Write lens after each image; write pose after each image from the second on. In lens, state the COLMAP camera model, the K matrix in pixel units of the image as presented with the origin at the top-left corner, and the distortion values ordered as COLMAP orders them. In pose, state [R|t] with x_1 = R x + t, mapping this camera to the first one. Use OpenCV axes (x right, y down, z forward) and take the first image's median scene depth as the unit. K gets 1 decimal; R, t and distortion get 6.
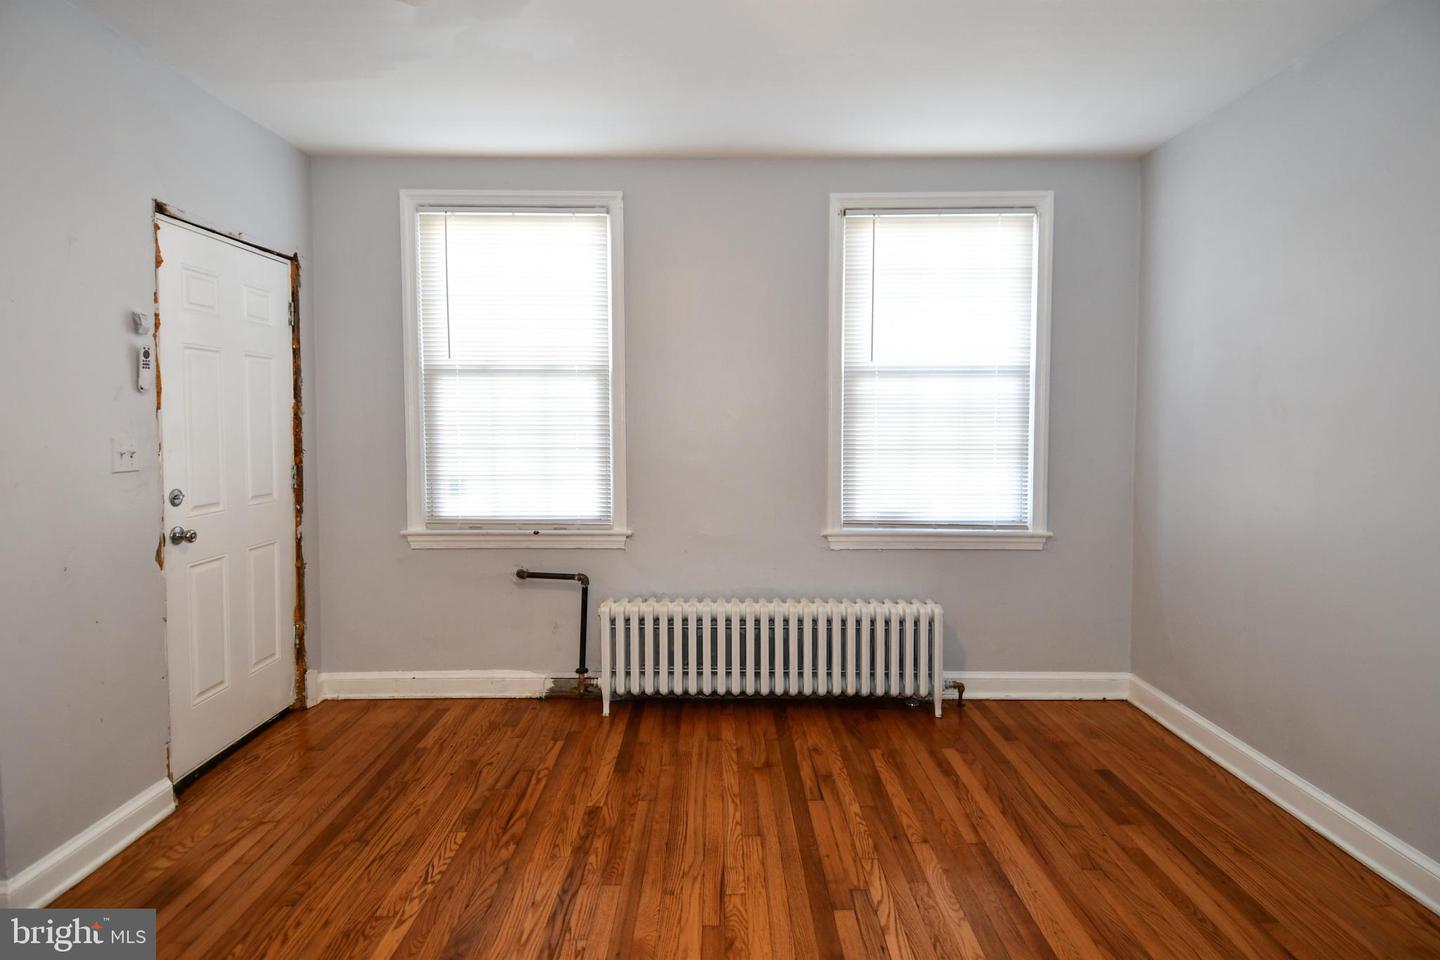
lens RADIAL K [[853.0, 0, 728.6], [0, 853.0, 483.4], [0, 0, 1]] dist [0.004086, -0.018362]
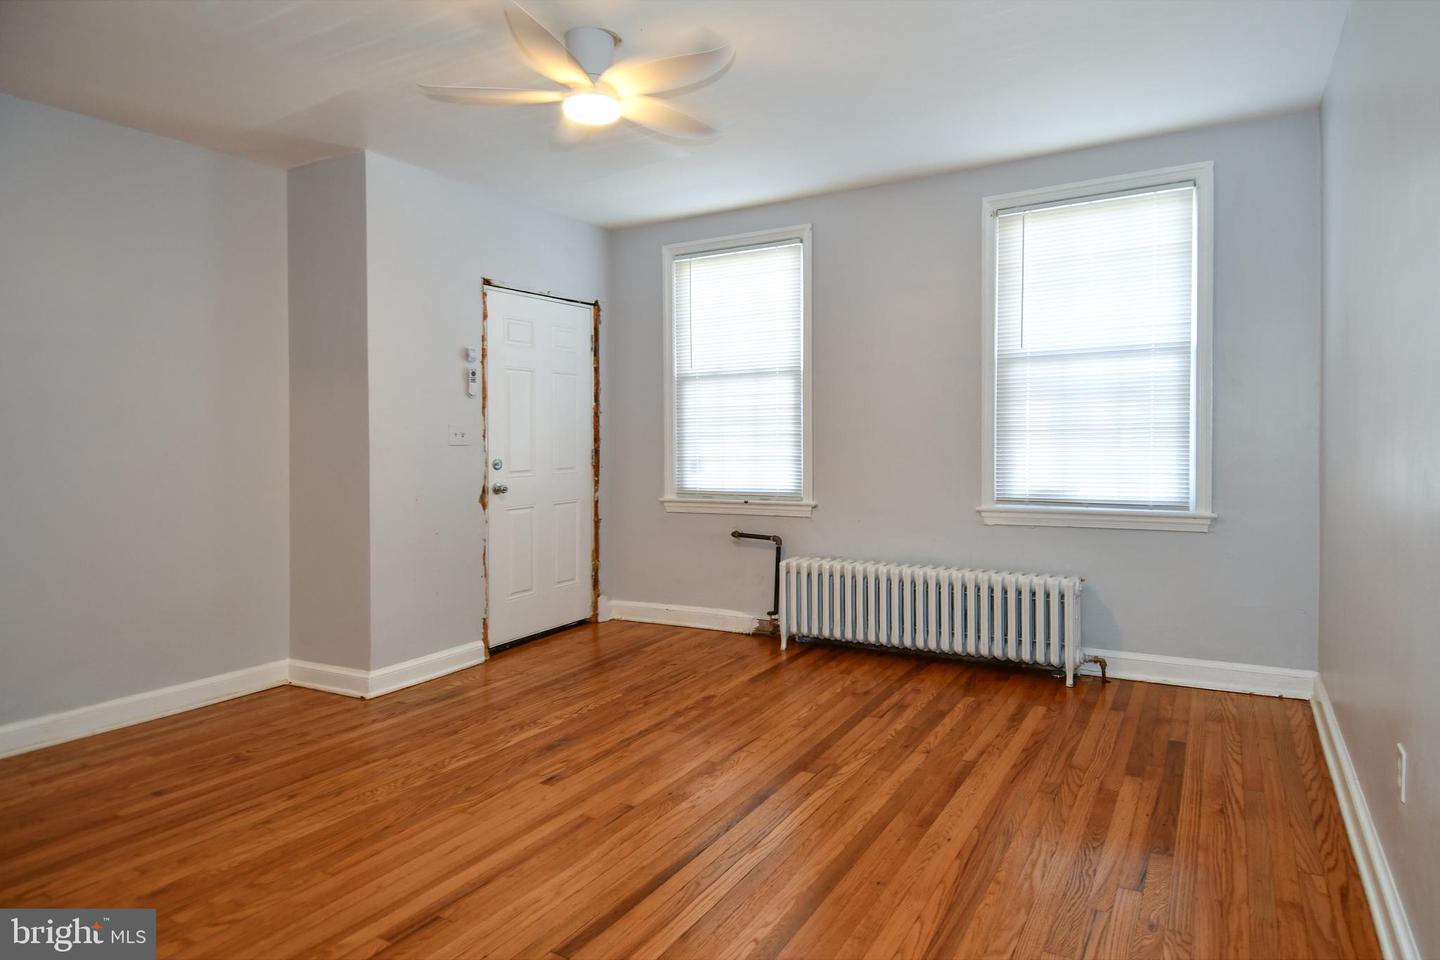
lens RADIAL K [[853.0, 0, 719.1], [0, 853.0, 485.3], [0, 0, 1]] dist [0.004086, -0.018362]
pose [[0.857818, 0.013265, -0.513783, 0.398163], [-0.022341, 0.999684, -0.011490, 0.049951], [0.513469, 0.021335, 0.857843, -0.108002]]
